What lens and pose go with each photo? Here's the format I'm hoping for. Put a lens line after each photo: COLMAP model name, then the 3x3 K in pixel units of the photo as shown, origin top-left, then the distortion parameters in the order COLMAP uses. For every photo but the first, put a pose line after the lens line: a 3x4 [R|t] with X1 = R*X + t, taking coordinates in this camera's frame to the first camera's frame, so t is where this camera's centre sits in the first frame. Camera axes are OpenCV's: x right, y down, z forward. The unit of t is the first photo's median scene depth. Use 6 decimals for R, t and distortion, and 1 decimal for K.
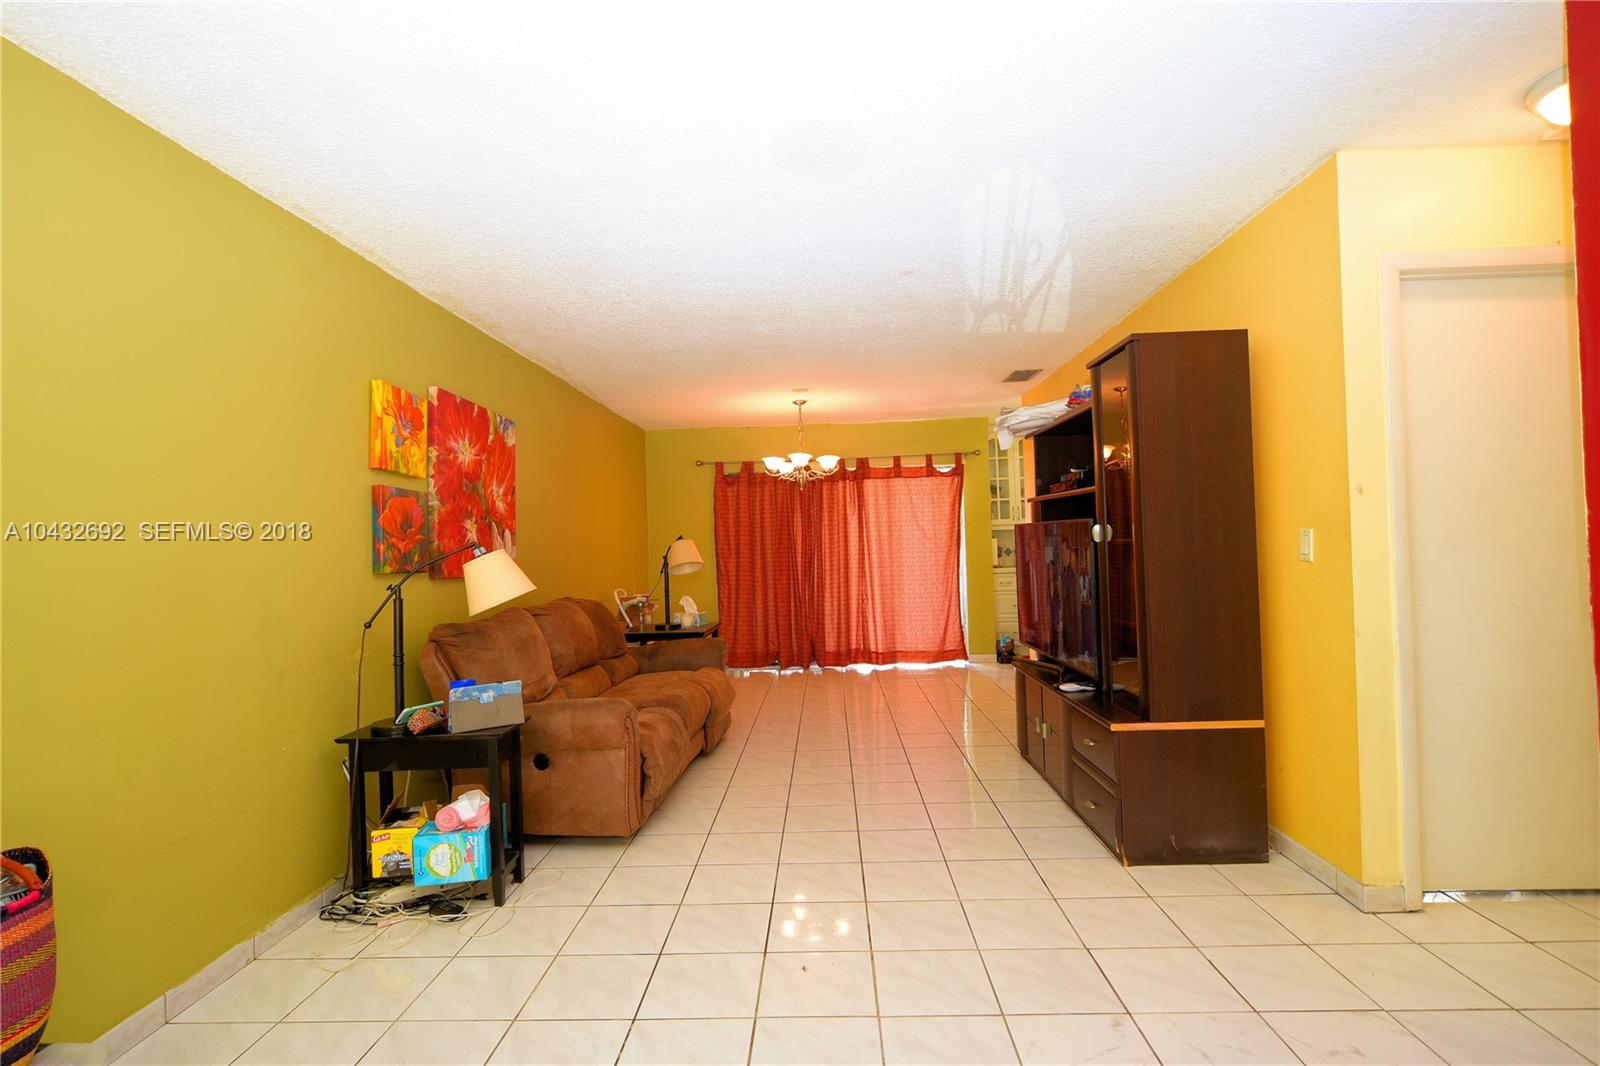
lens RADIAL K [[819.2, 0, 801.0], [0, 819.2, 530.7], [0, 0, 1]] dist [0.000020, 0.000000]
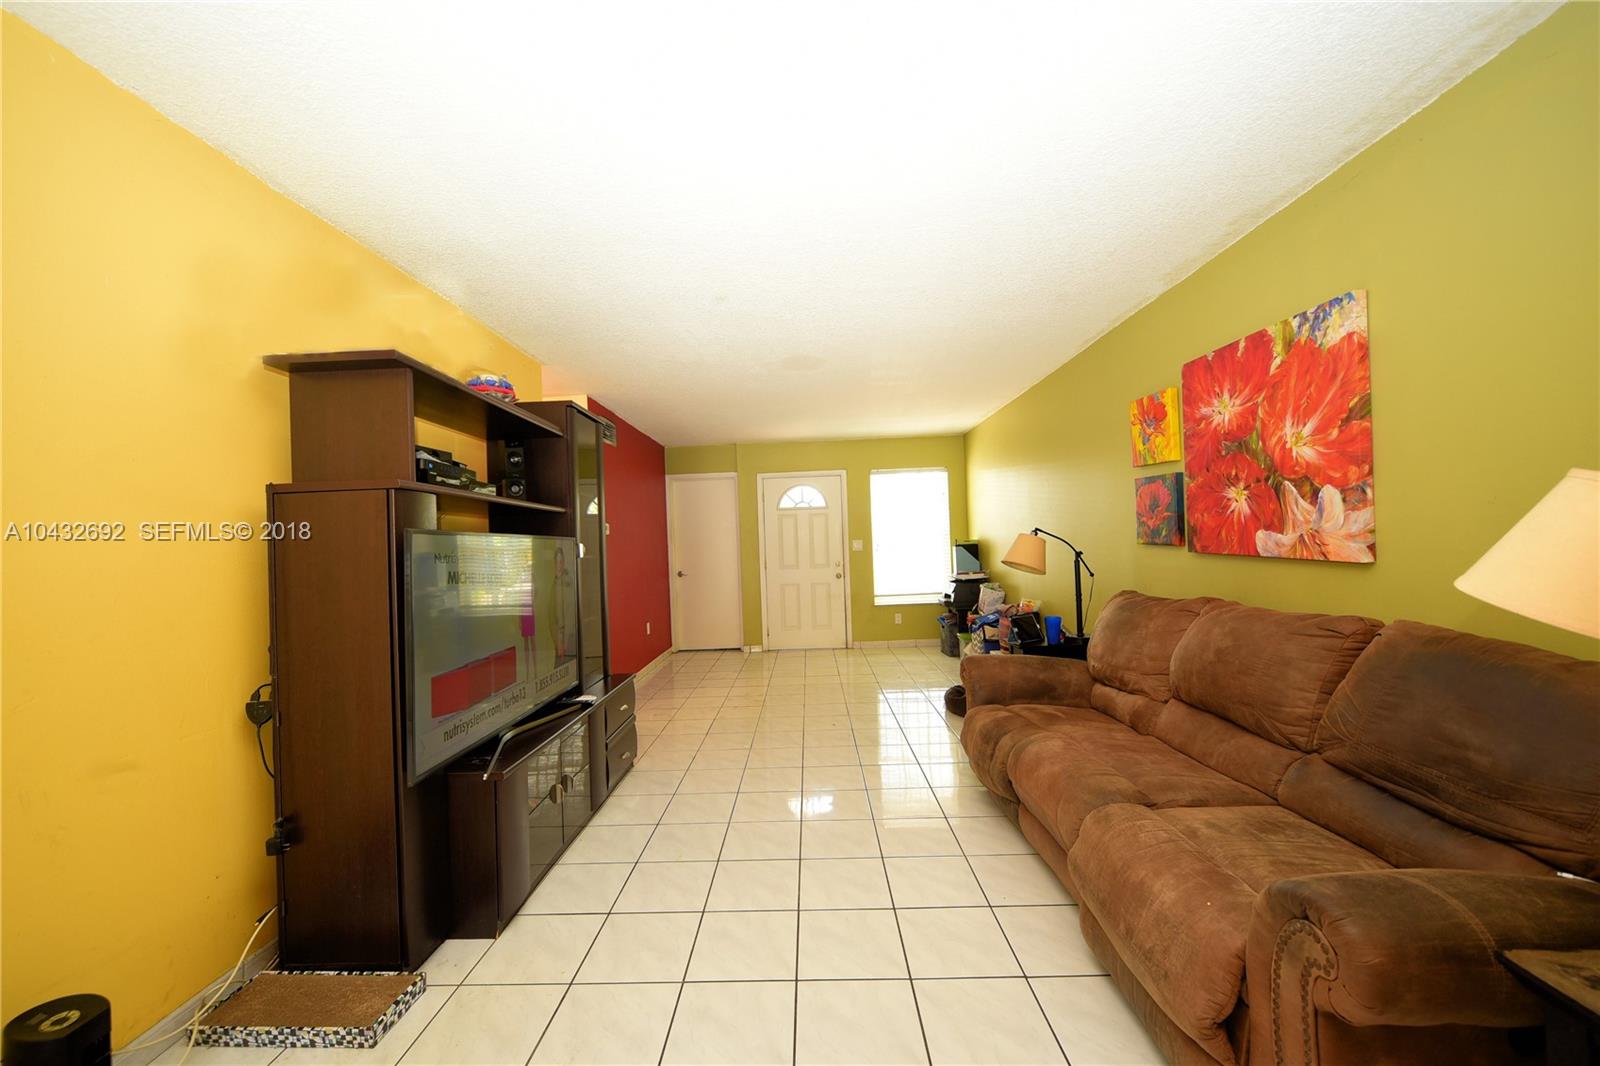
lens RADIAL K [[598.1, 0, 796.1], [0, 598.1, 537.3], [0, 0, 1]] dist [0.000009, 0.000001]
pose [[-0.997729, 0.066677, -0.009579, 0.053767], [0.066941, 0.997288, -0.030591, 0.026838], [0.007514, -0.031162, -0.999486, 1.607849]]
